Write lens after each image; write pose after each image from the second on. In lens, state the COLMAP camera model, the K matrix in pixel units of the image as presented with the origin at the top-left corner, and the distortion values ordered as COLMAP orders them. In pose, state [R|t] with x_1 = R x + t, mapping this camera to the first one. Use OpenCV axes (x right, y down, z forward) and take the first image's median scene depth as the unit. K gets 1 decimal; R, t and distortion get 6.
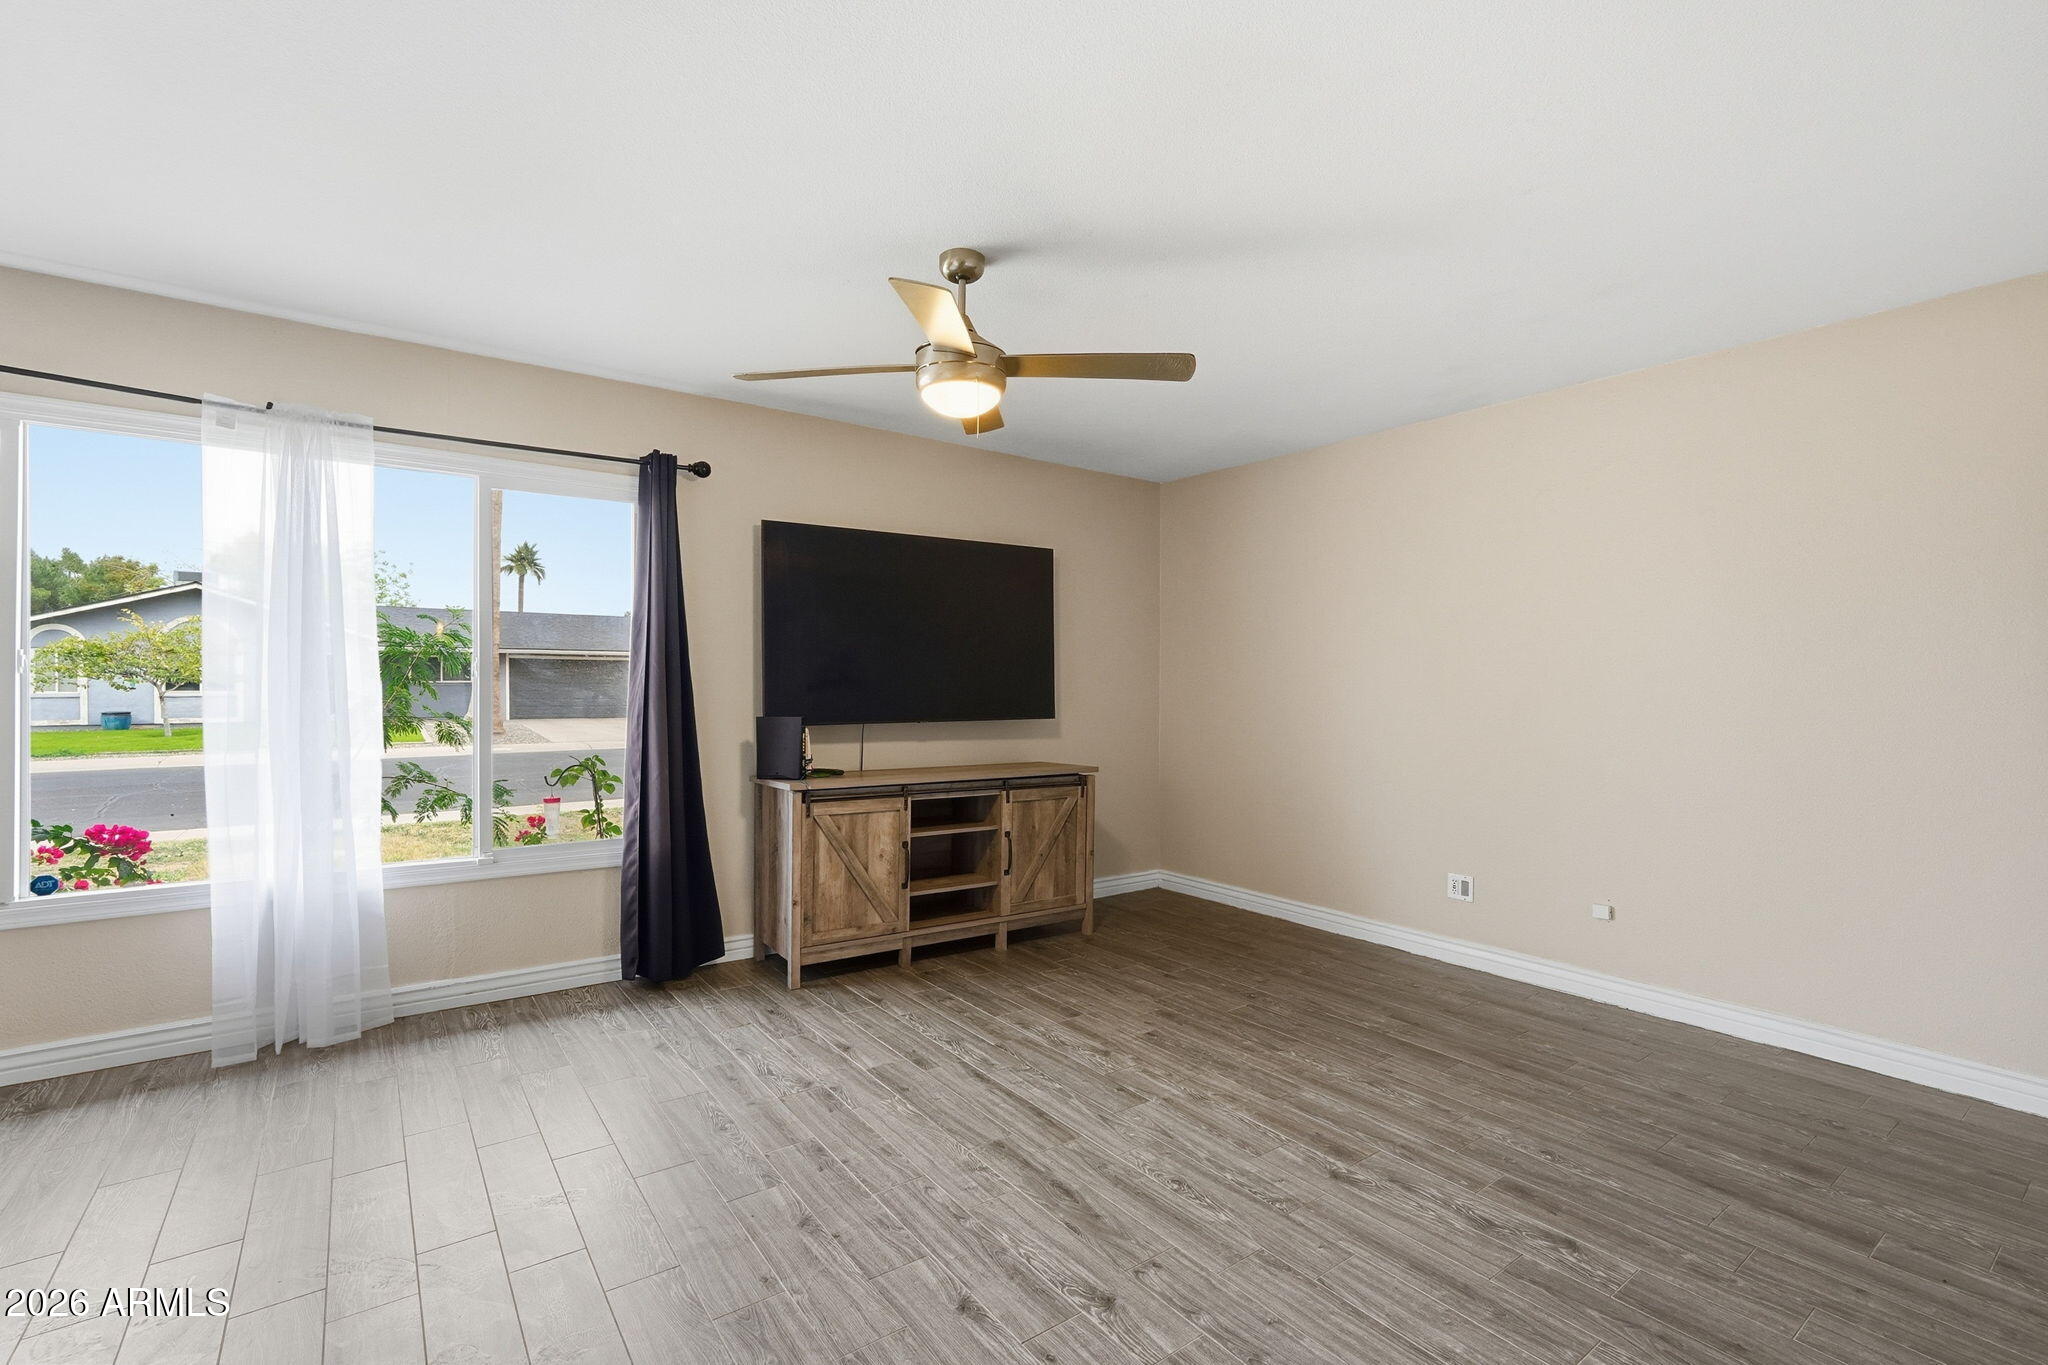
lens RADIAL K [[907.1, 0, 1019.1], [0, 907.1, 682.4], [0, 0, 1]] dist [-0.000983, 0.000209]
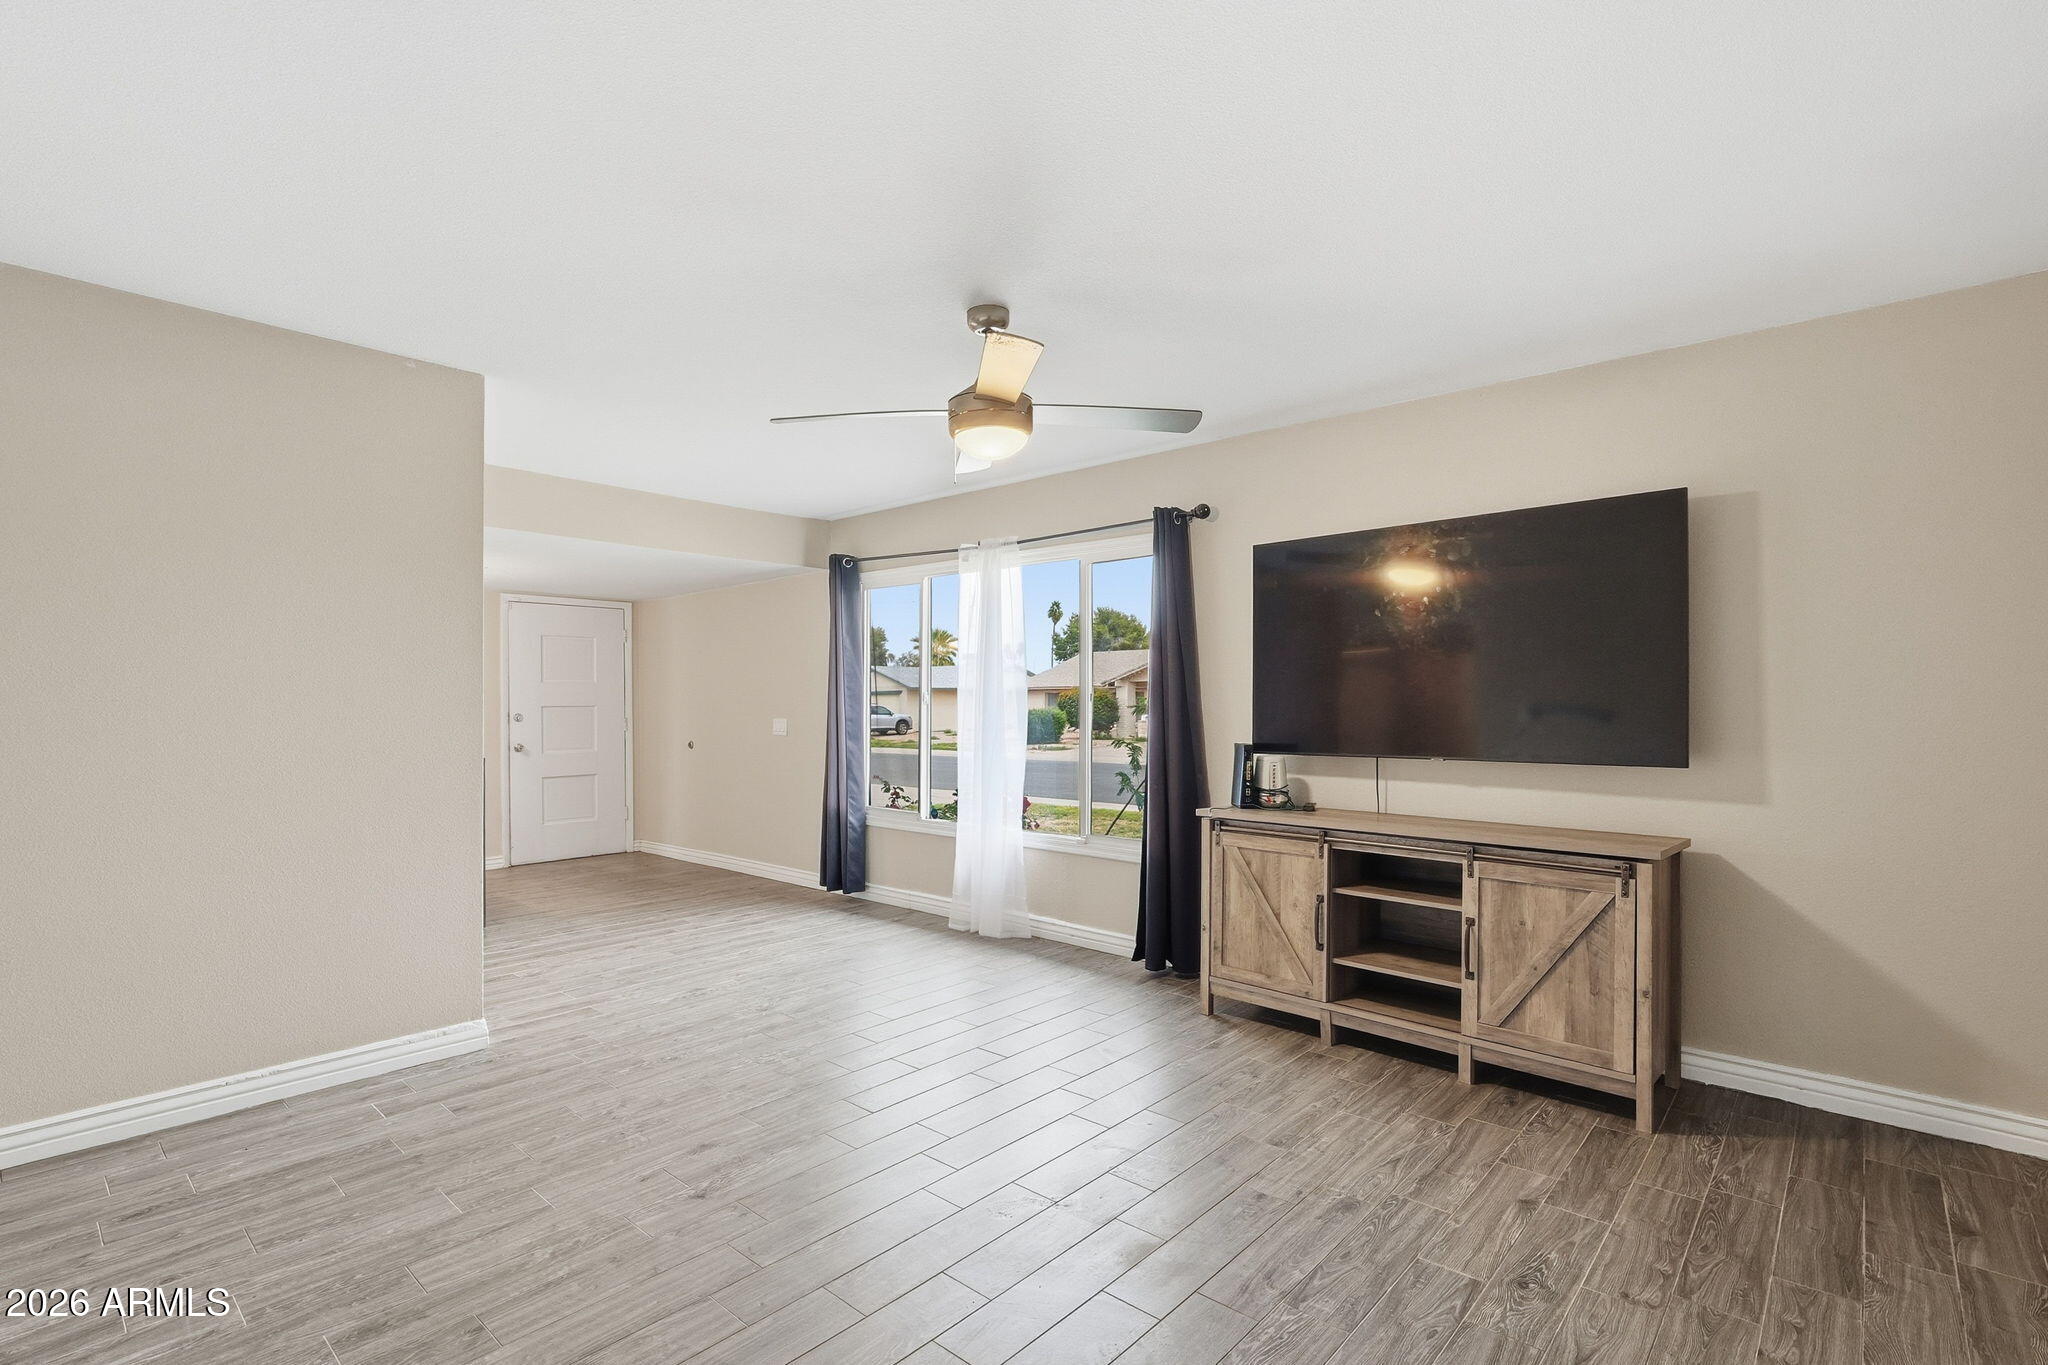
lens RADIAL K [[957.2, 0, 1020.5], [0, 957.2, 697.8], [0, 0, 1]] dist [0.003815, 0.001478]
pose [[0.212541, -0.015307, -0.977032, 0.699484], [-0.003015, 0.999862, -0.016320, 0.005791], [0.977148, 0.006414, 0.212465, 0.534751]]
